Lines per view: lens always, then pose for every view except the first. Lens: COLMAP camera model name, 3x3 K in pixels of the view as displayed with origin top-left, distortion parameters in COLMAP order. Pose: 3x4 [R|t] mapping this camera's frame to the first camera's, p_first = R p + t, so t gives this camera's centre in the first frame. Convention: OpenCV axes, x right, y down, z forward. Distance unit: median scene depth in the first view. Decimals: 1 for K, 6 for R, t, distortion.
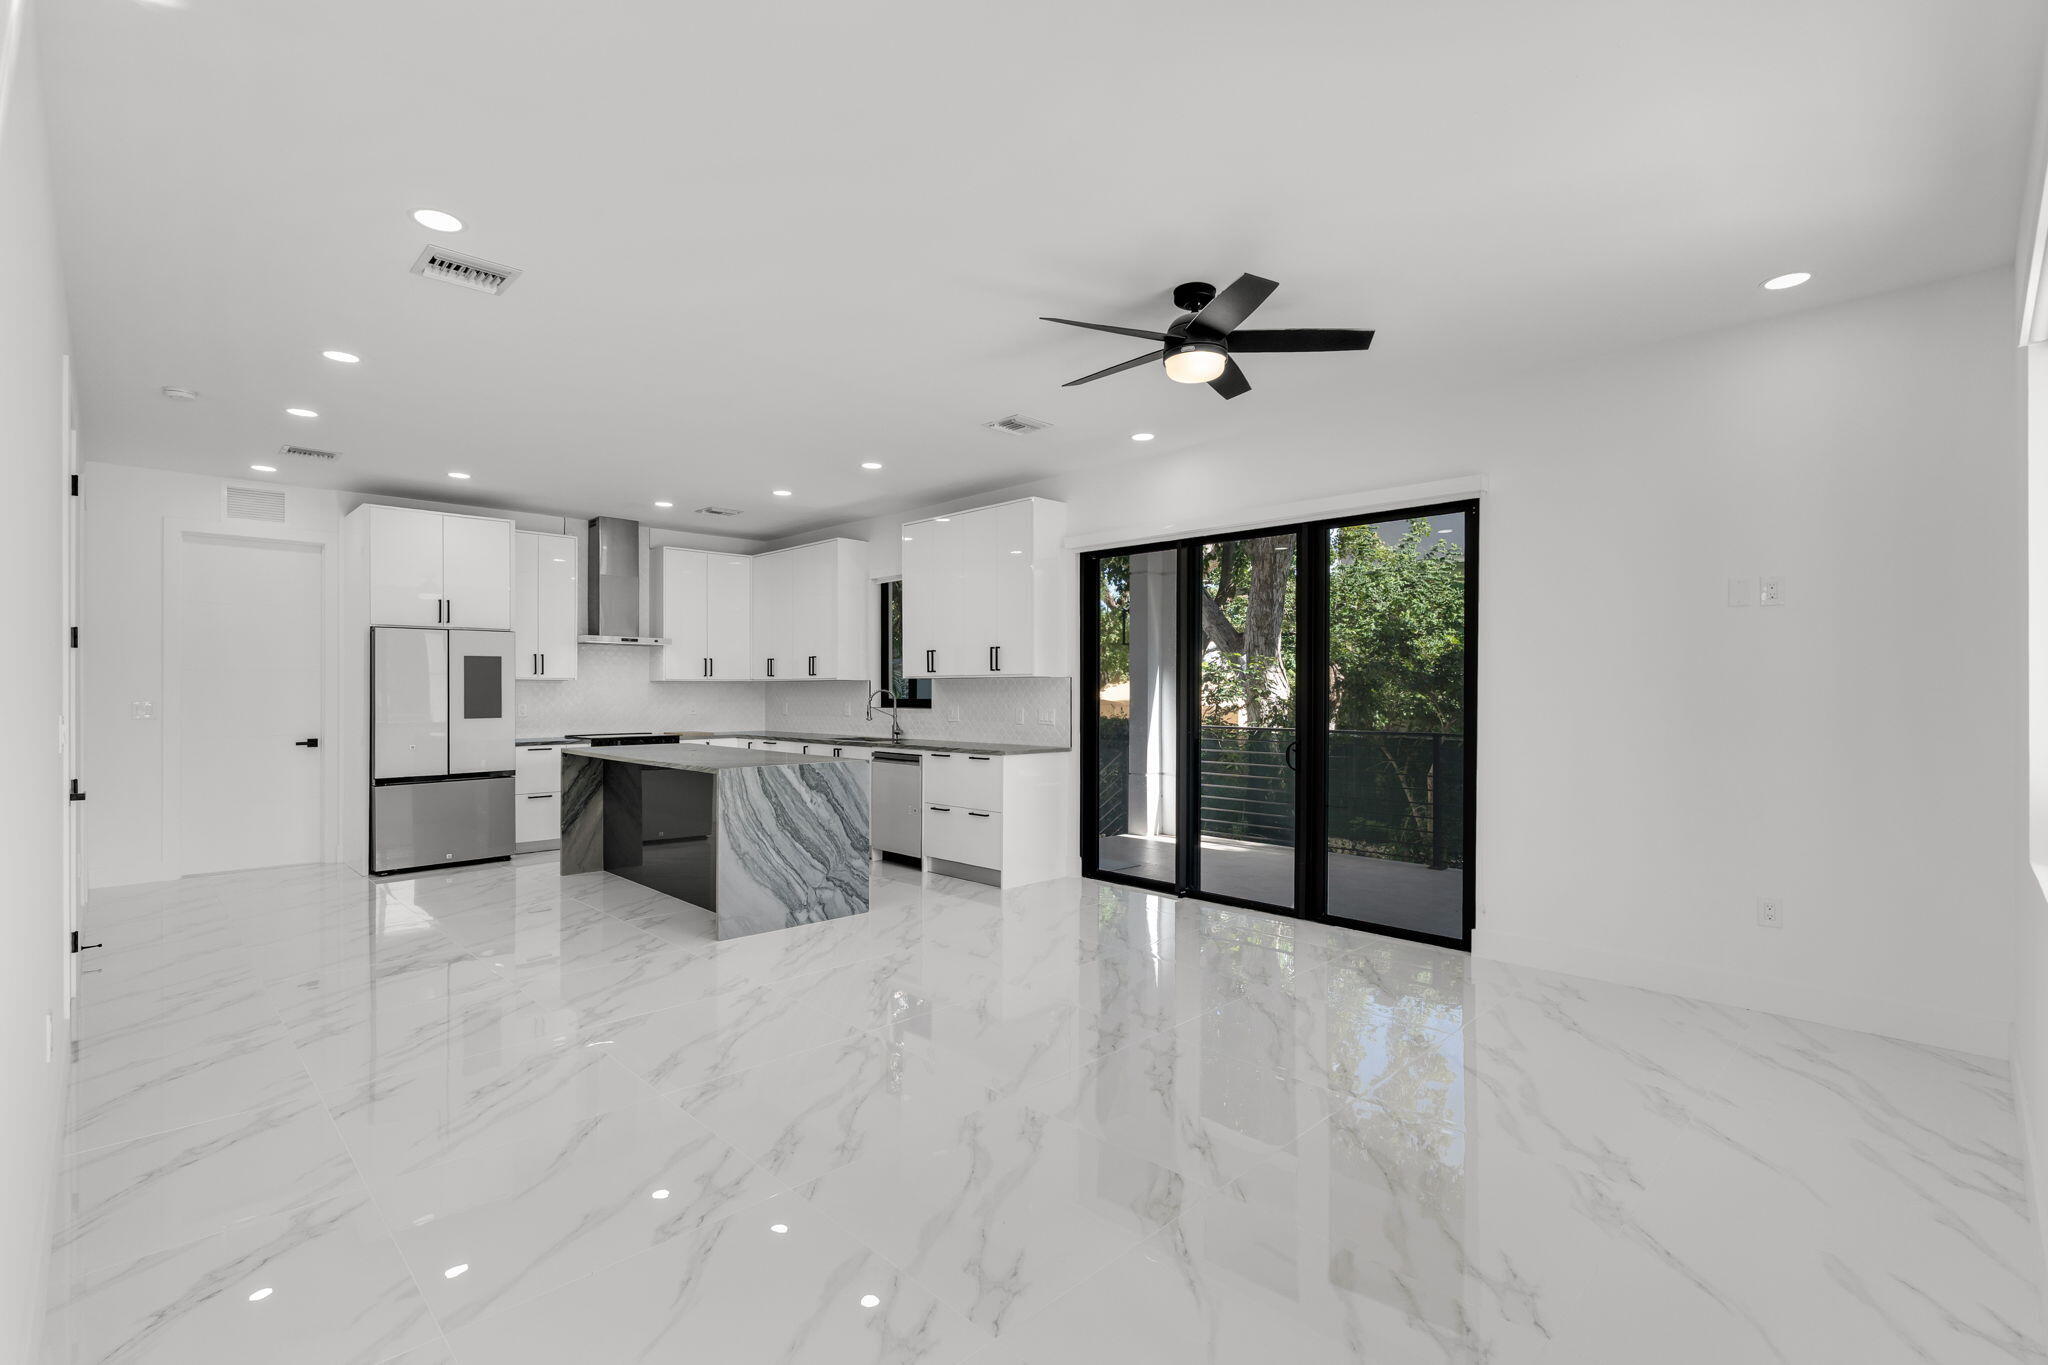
lens RADIAL K [[911.2, 0, 1049.9], [0, 911.2, 693.2], [0, 0, 1]] dist [-0.002490, 0.000275]
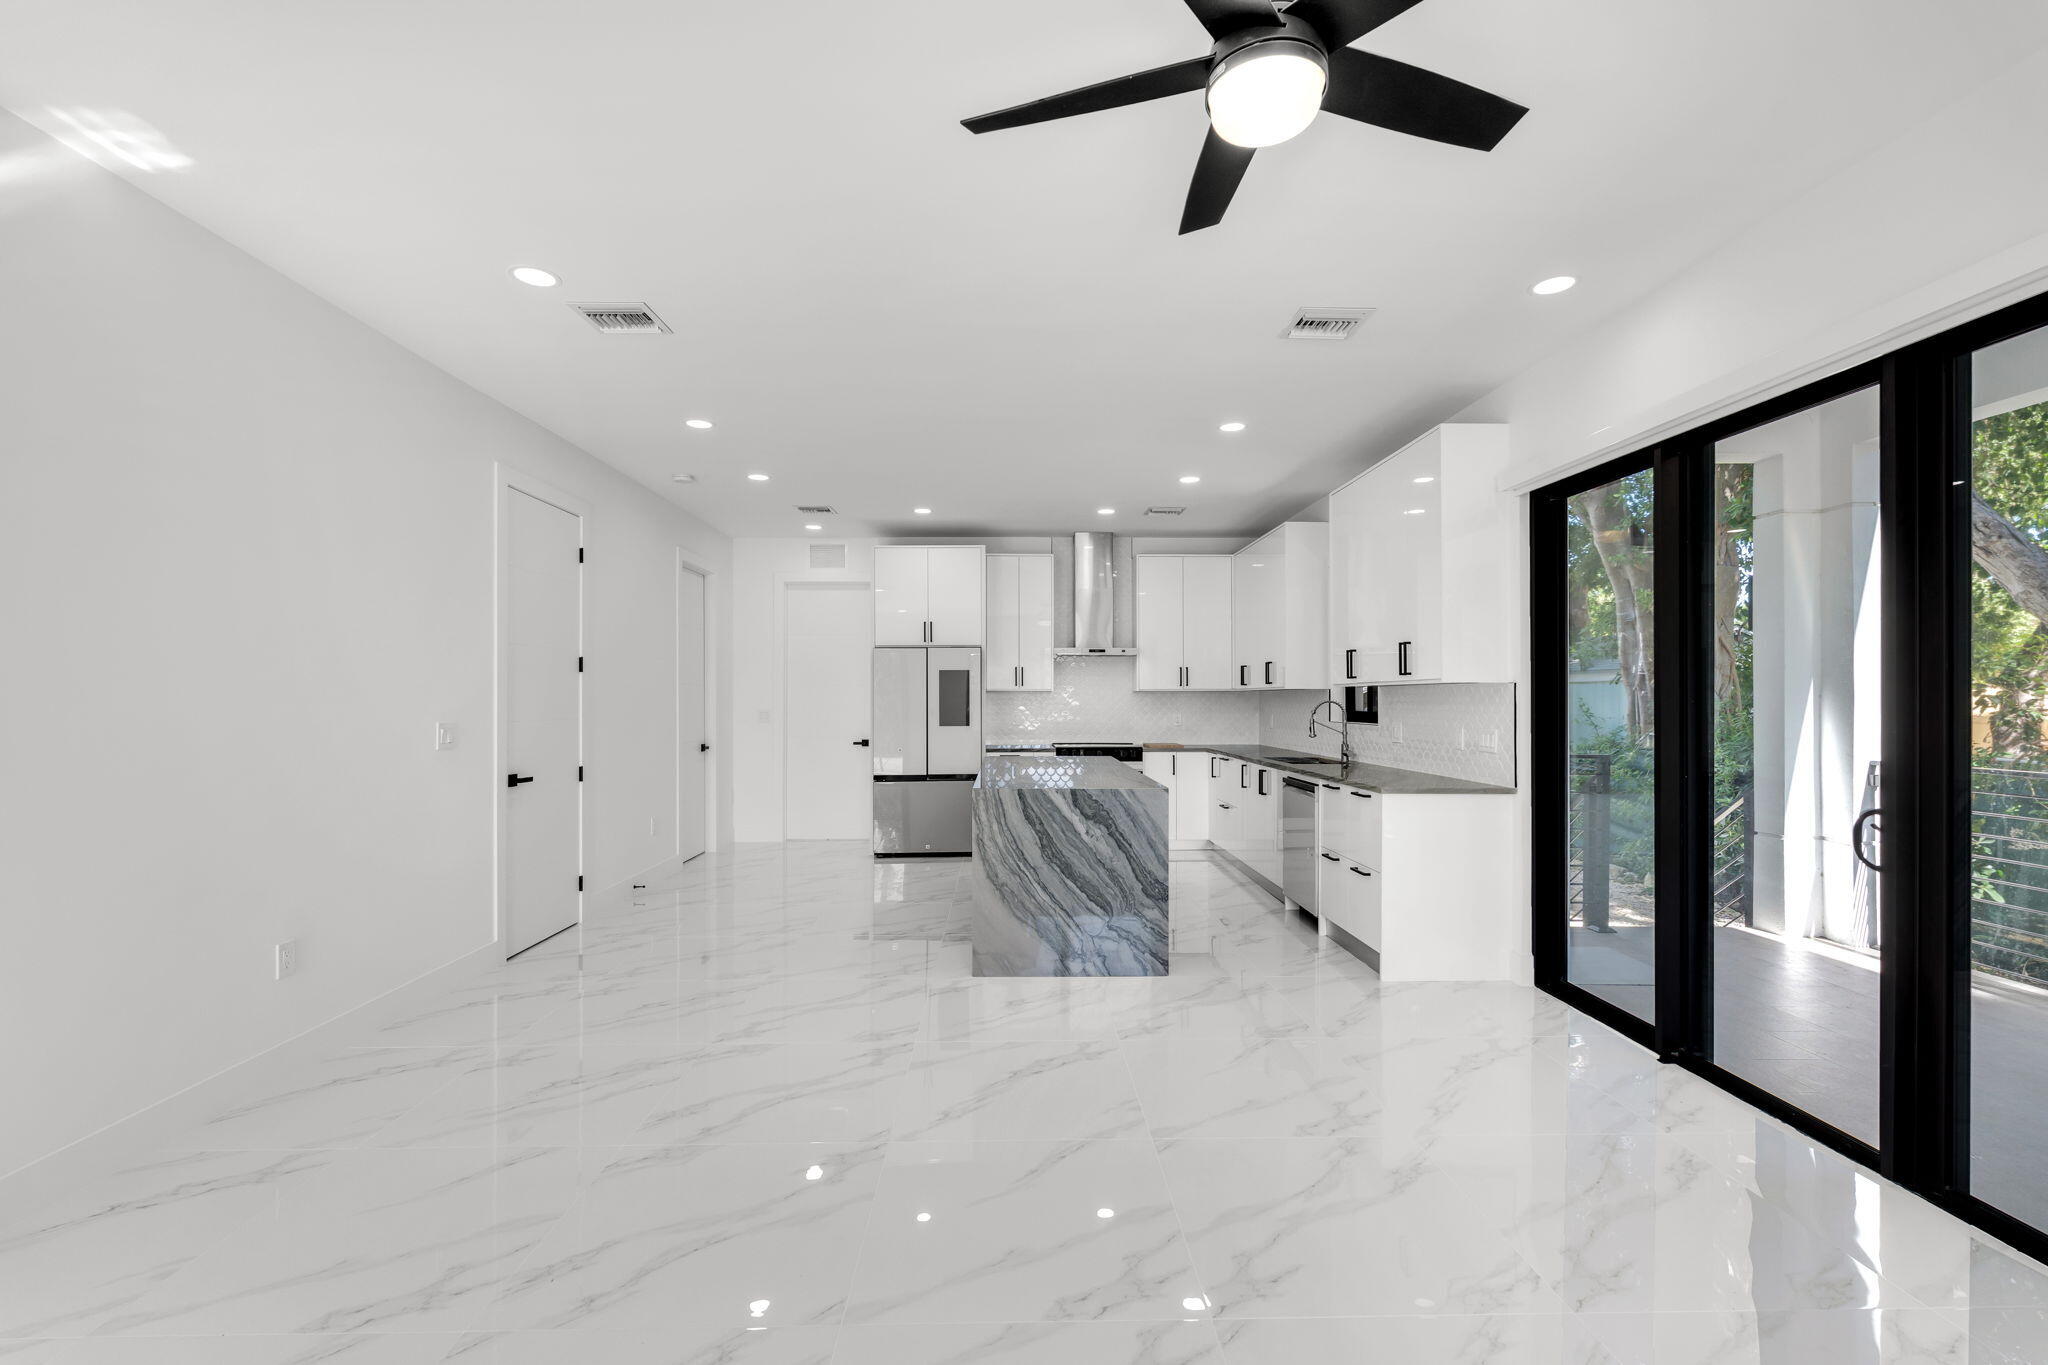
lens RADIAL K [[911.2, 0, 1020.6], [0, 911.2, 693.8], [0, 0, 1]] dist [-0.002490, 0.000275]
pose [[0.723373, -0.004513, -0.690443, 0.274506], [-0.001318, 0.999968, -0.007917, -0.004495], [0.690457, 0.006637, 0.723343, 0.332603]]
